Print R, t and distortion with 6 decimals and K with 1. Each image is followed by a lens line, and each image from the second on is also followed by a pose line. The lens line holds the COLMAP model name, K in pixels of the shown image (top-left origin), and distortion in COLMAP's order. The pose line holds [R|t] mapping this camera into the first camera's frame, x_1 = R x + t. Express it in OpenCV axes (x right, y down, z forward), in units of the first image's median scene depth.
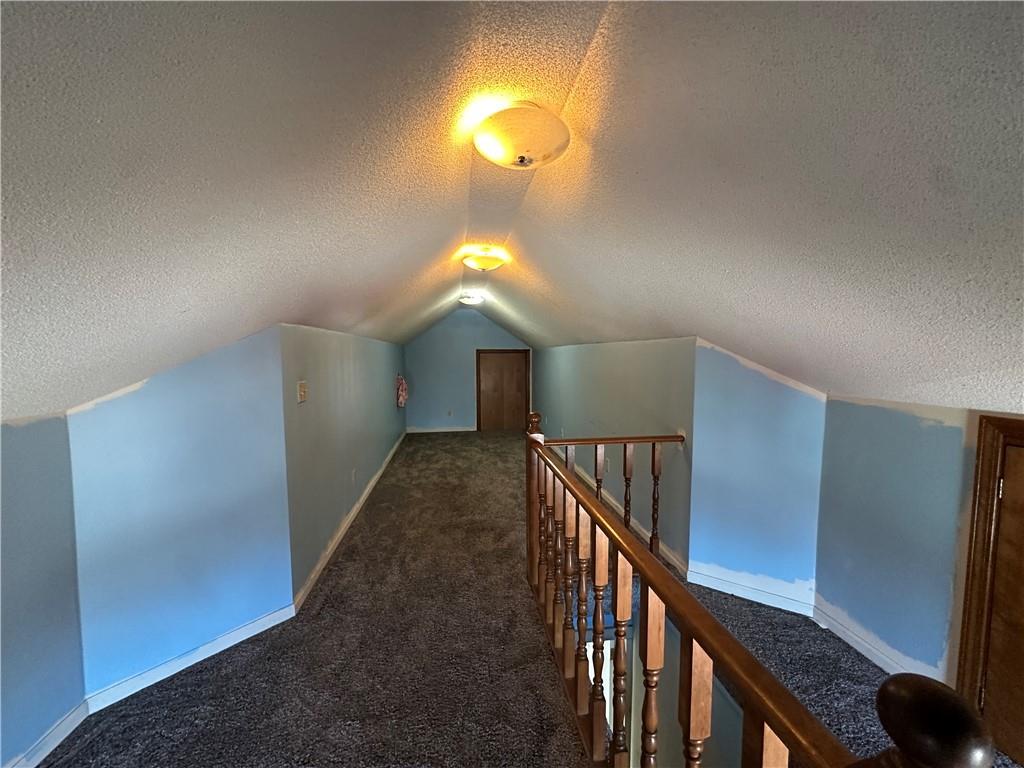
lens RADIAL K [[410.0, 0, 512.5], [0, 410.0, 384.0], [0, 0, 1]] dist [-0.002876, 0.000447]
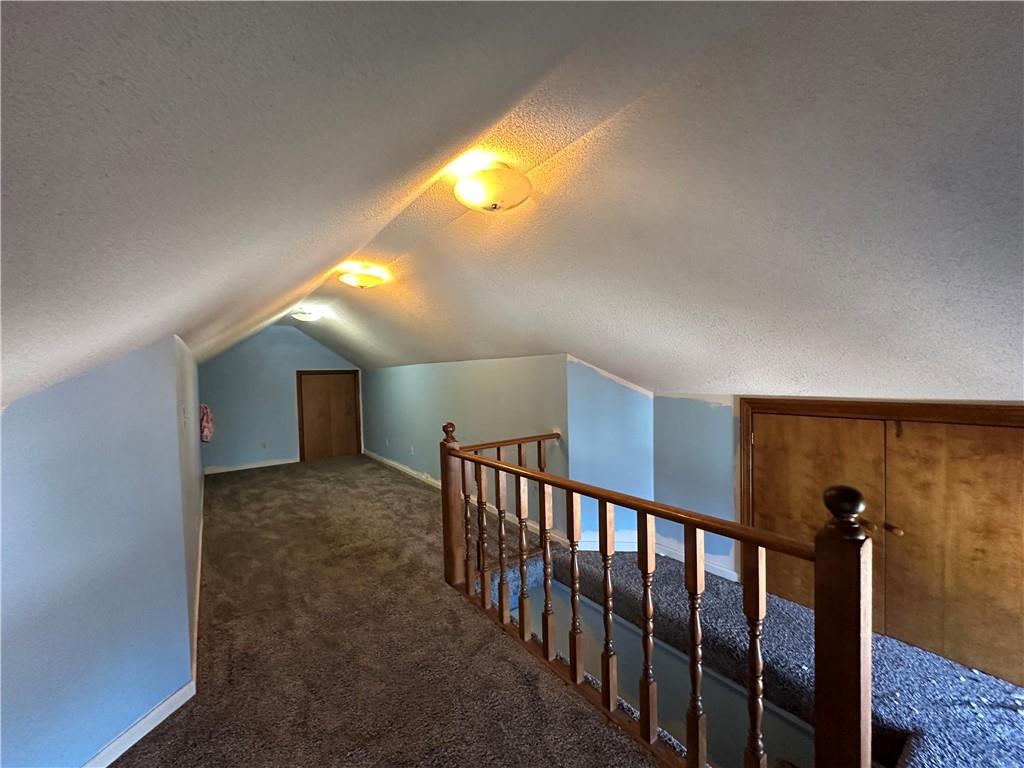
lens RADIAL K [[410.0, 0, 516.3], [0, 410.0, 384.3], [0, 0, 1]] dist [-0.002876, 0.000447]
pose [[0.879193, -0.033032, 0.475320, -0.210415], [0.057105, 0.997708, -0.036291, 0.012267], [-0.473032, 0.059050, 0.879064, -0.030437]]
